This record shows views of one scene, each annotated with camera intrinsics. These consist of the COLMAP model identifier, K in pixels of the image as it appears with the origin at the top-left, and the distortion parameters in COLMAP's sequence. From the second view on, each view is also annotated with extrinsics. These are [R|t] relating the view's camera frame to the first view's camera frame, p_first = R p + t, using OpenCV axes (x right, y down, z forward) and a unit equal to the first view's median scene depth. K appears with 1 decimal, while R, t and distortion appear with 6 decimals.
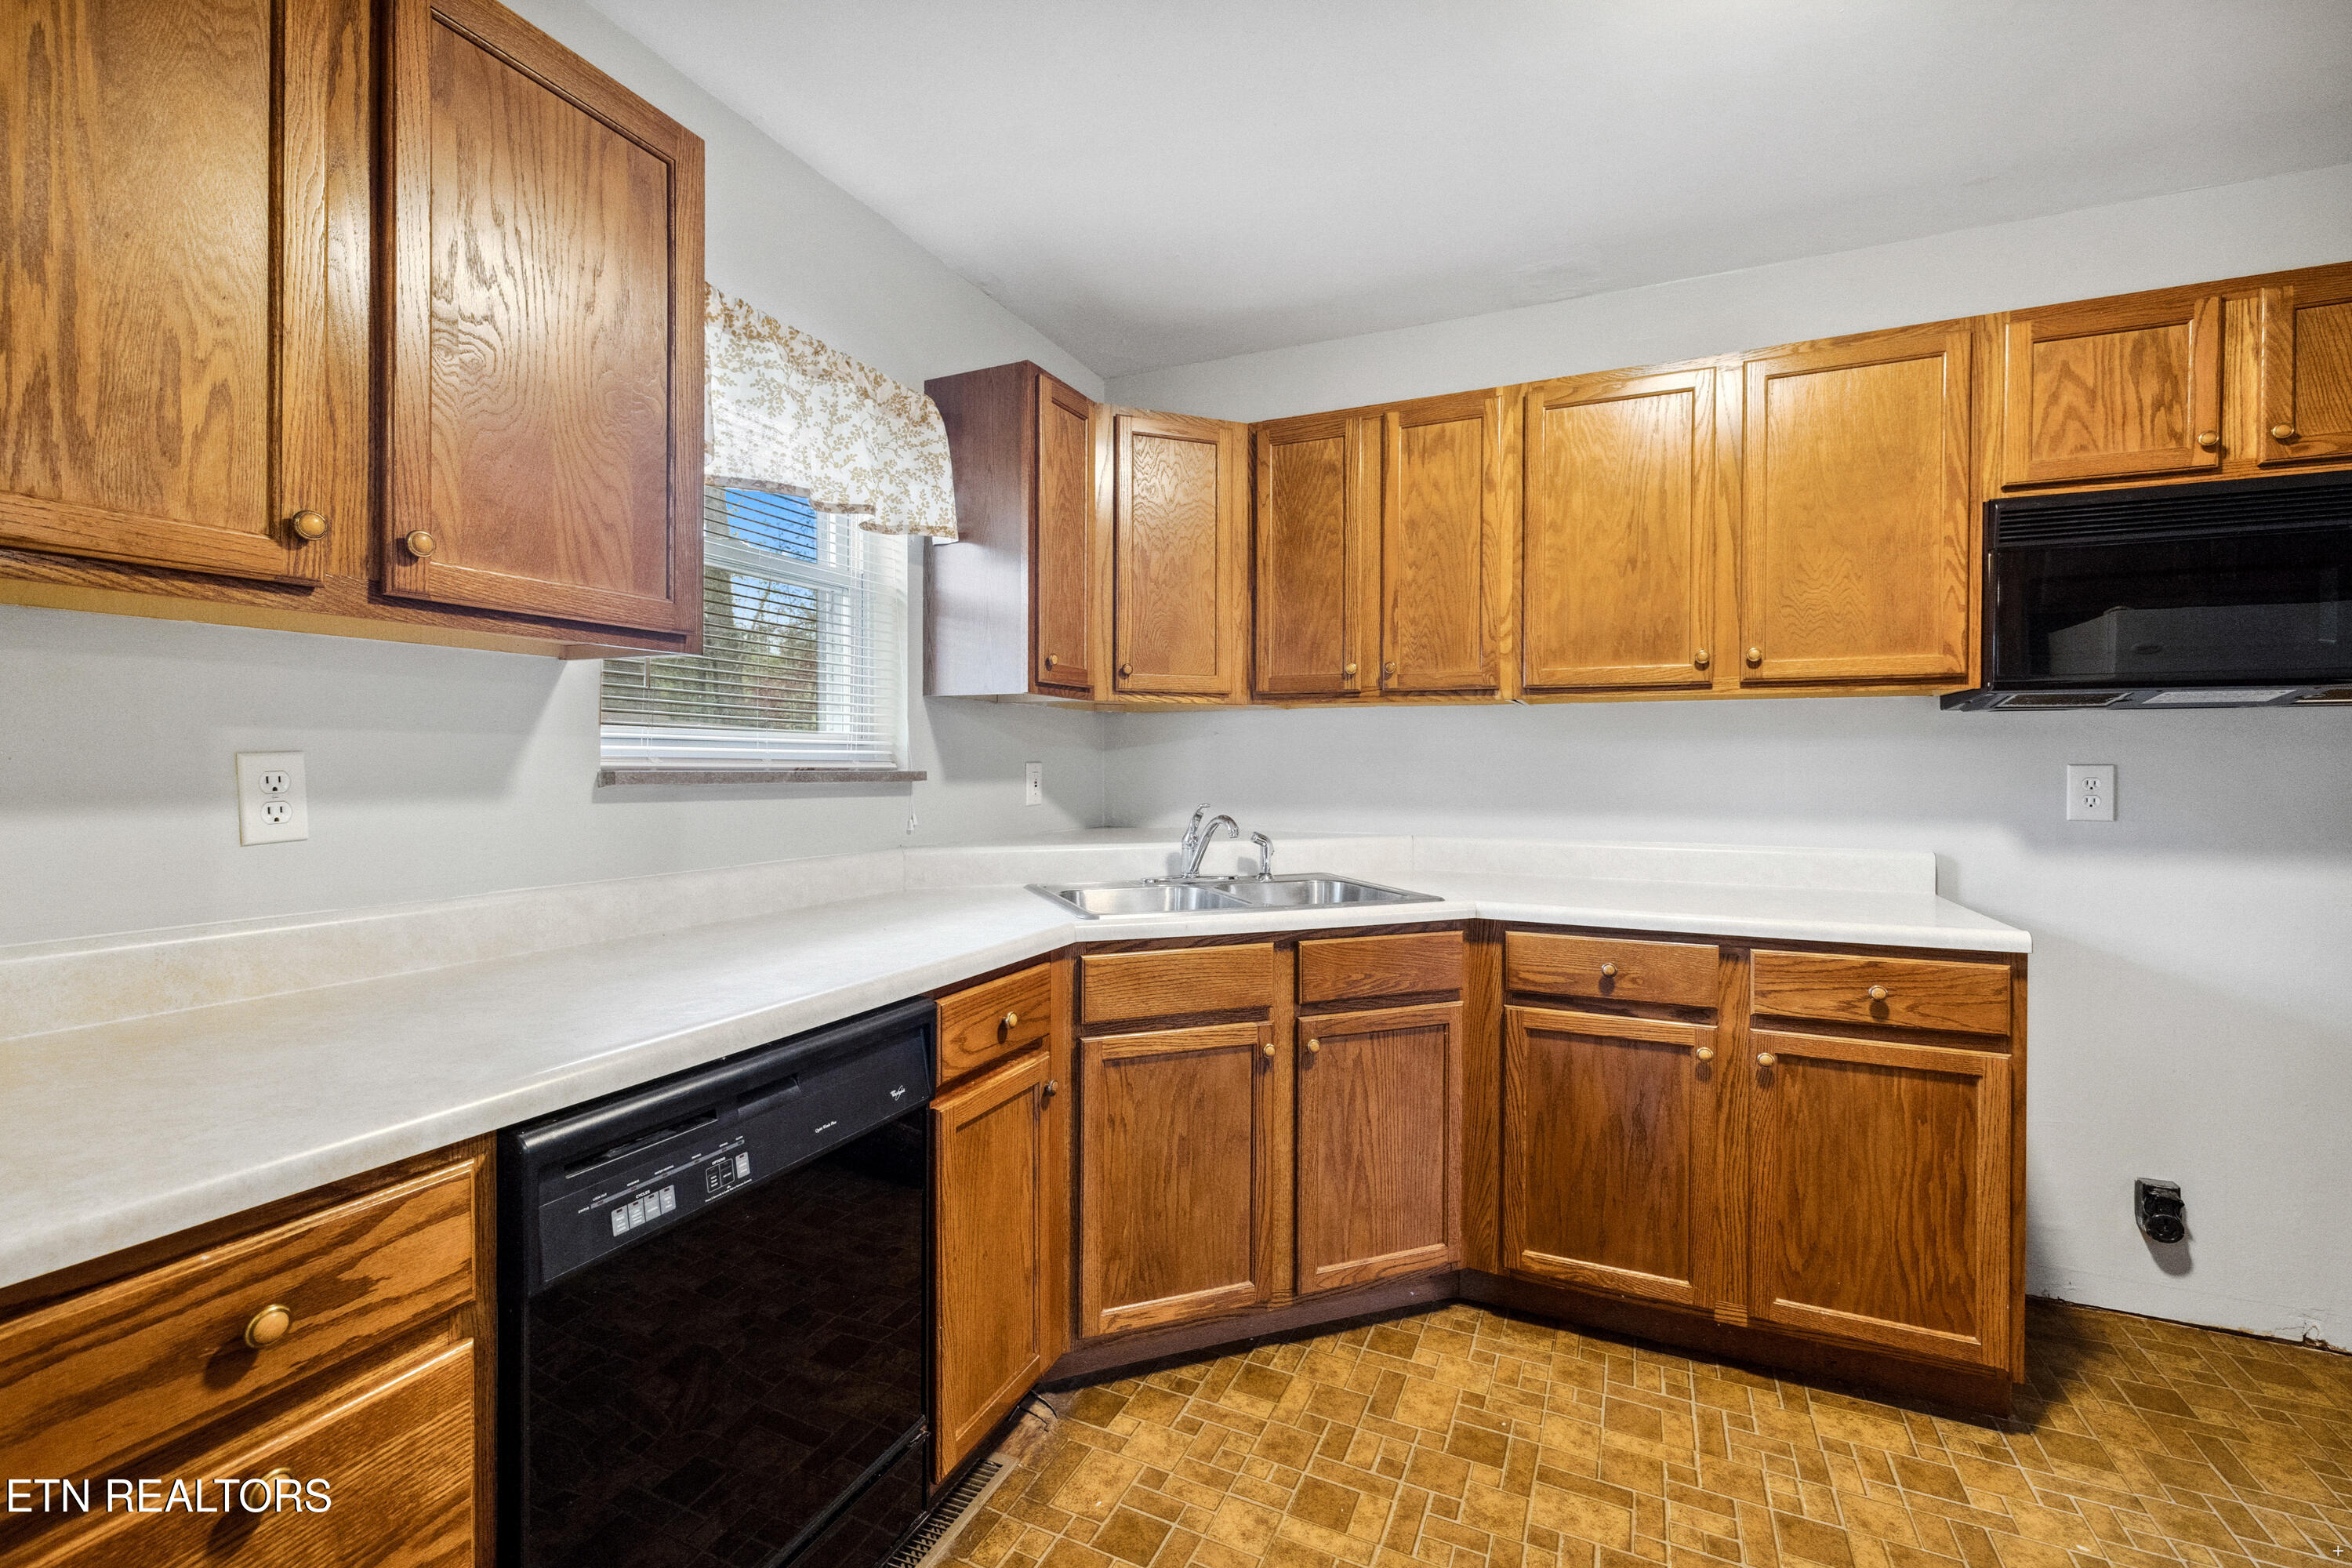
lens RADIAL K [[1005.5, 0, 1184.4], [0, 1005.5, 774.7], [0, 0, 1]] dist [-0.001126, -0.000083]
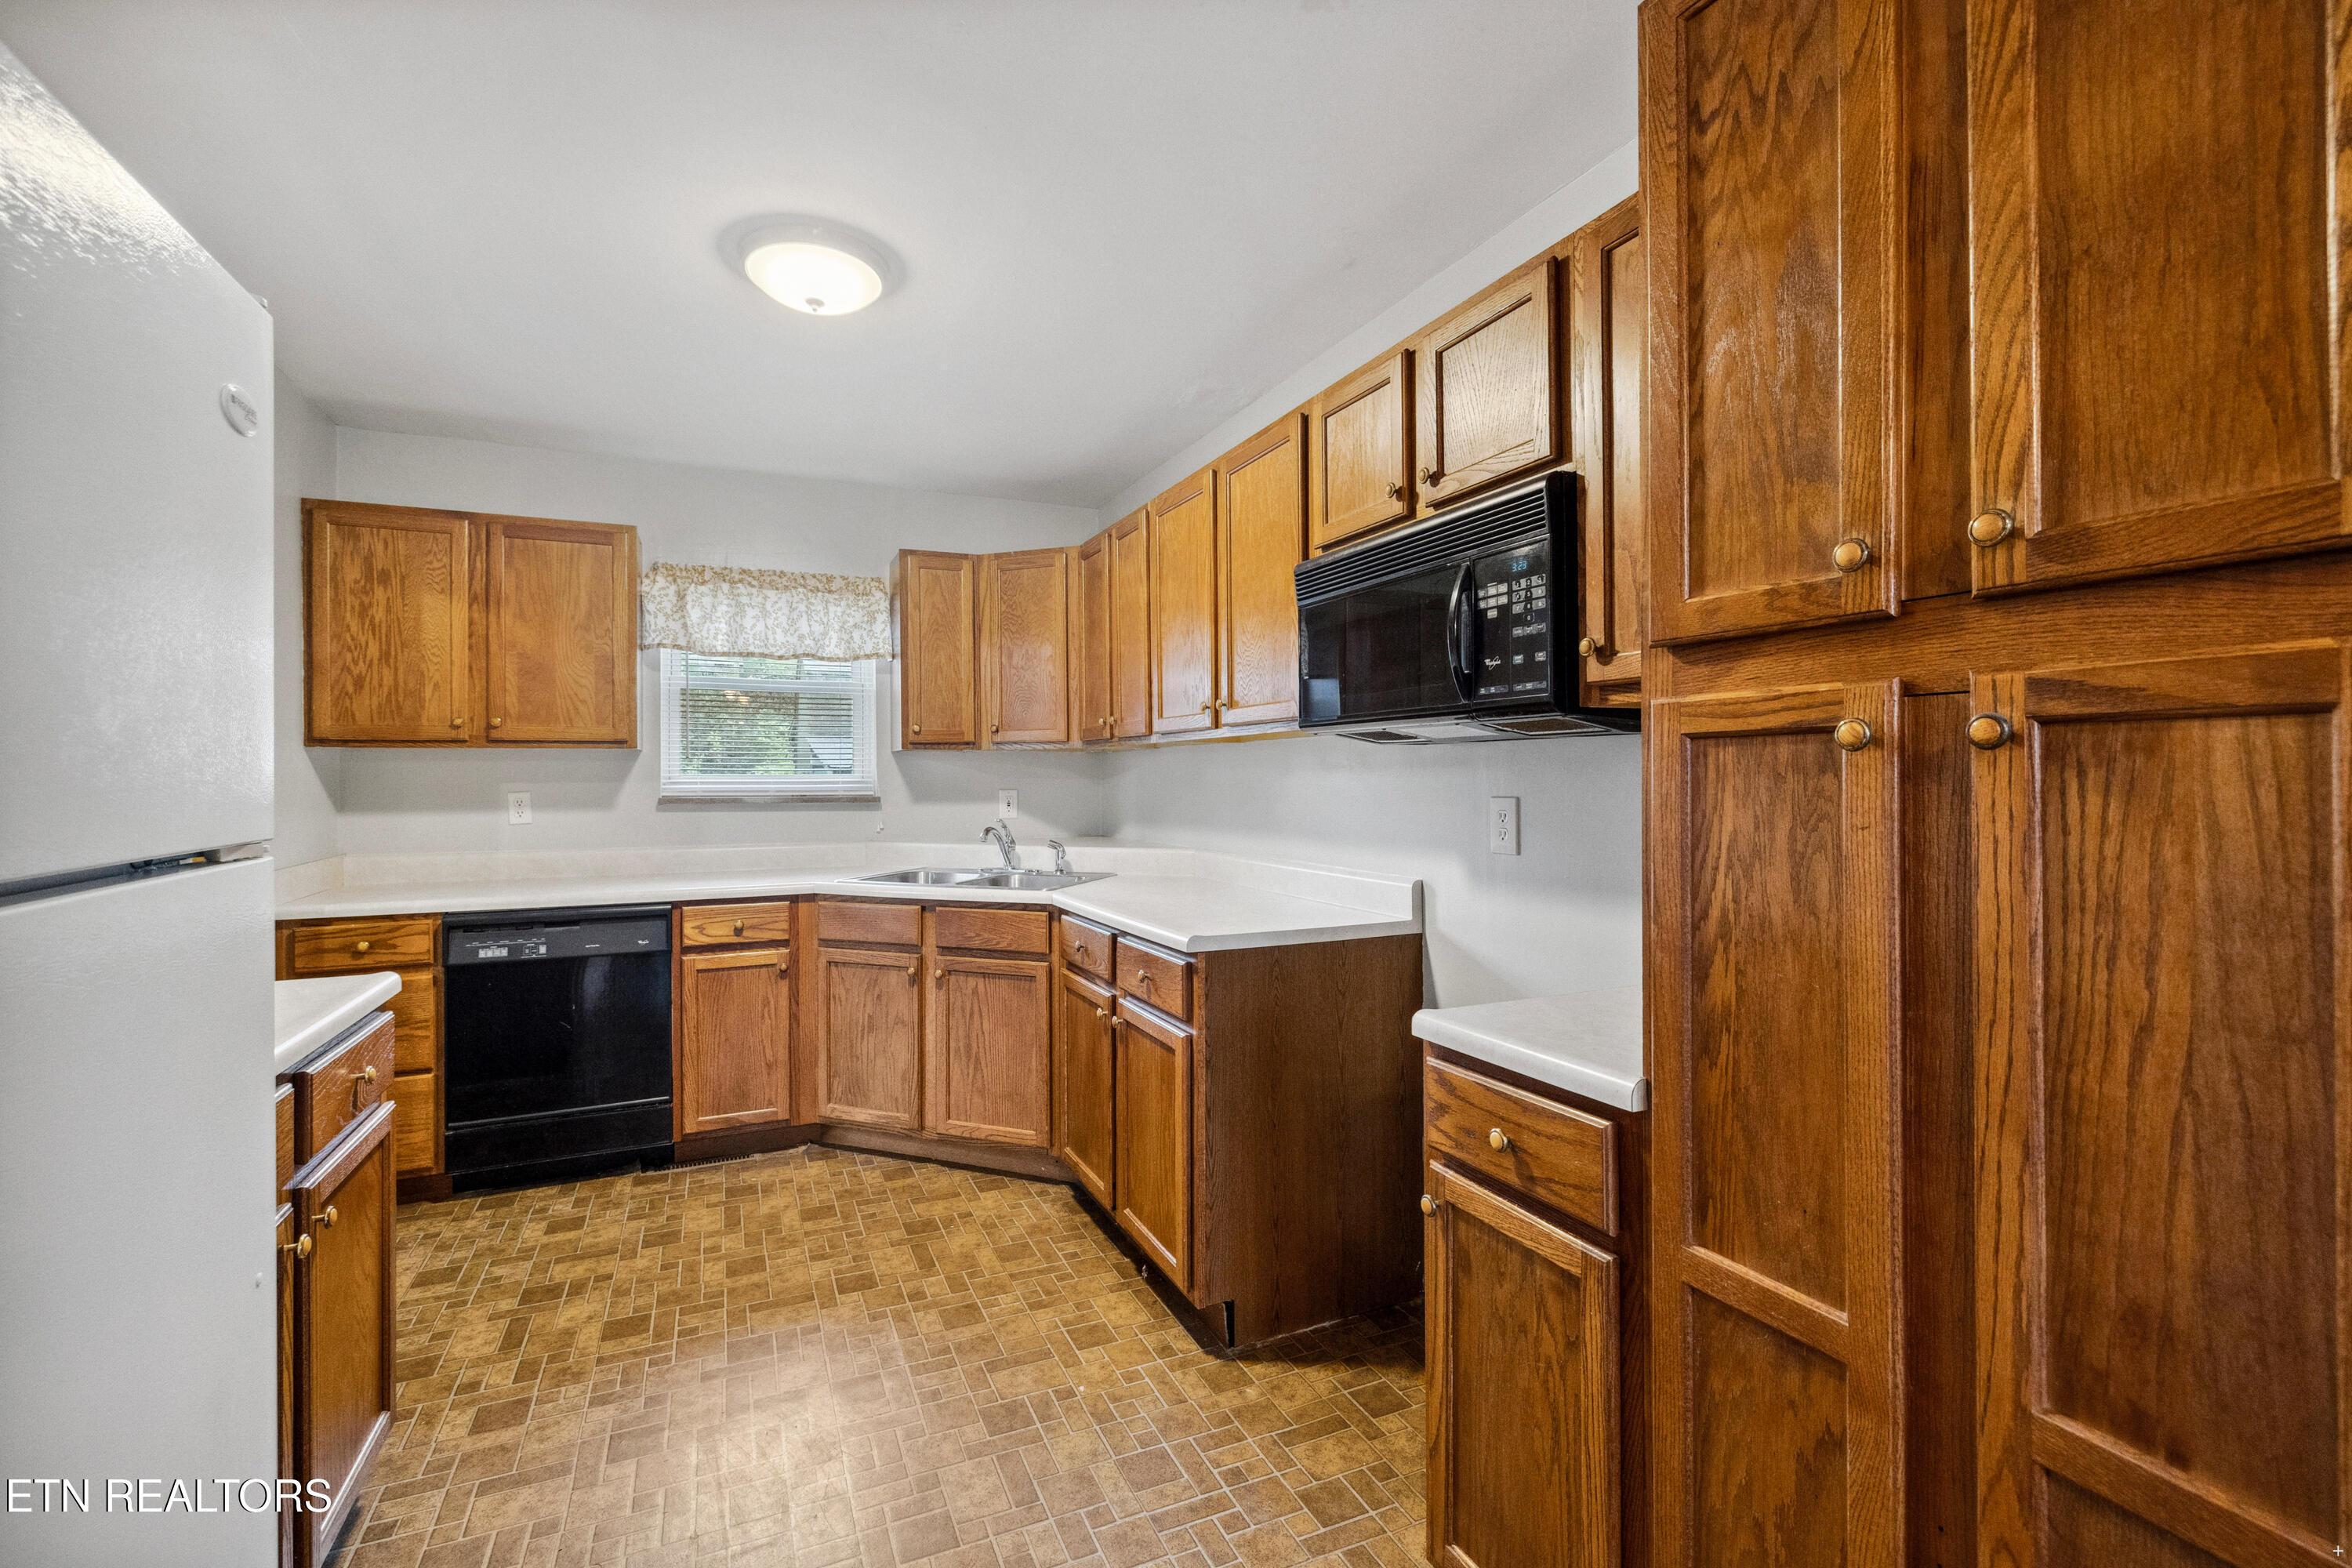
lens RADIAL K [[1029.9, 0, 1177.2], [0, 1029.9, 773.0], [0, 0, 1]] dist [0.001752, 0.000339]
pose [[0.748257, -0.010032, -0.663333, 1.656460], [0.000230, 0.999890, -0.014862, -0.022424], [0.663409, 0.010968, 0.748176, 0.045371]]
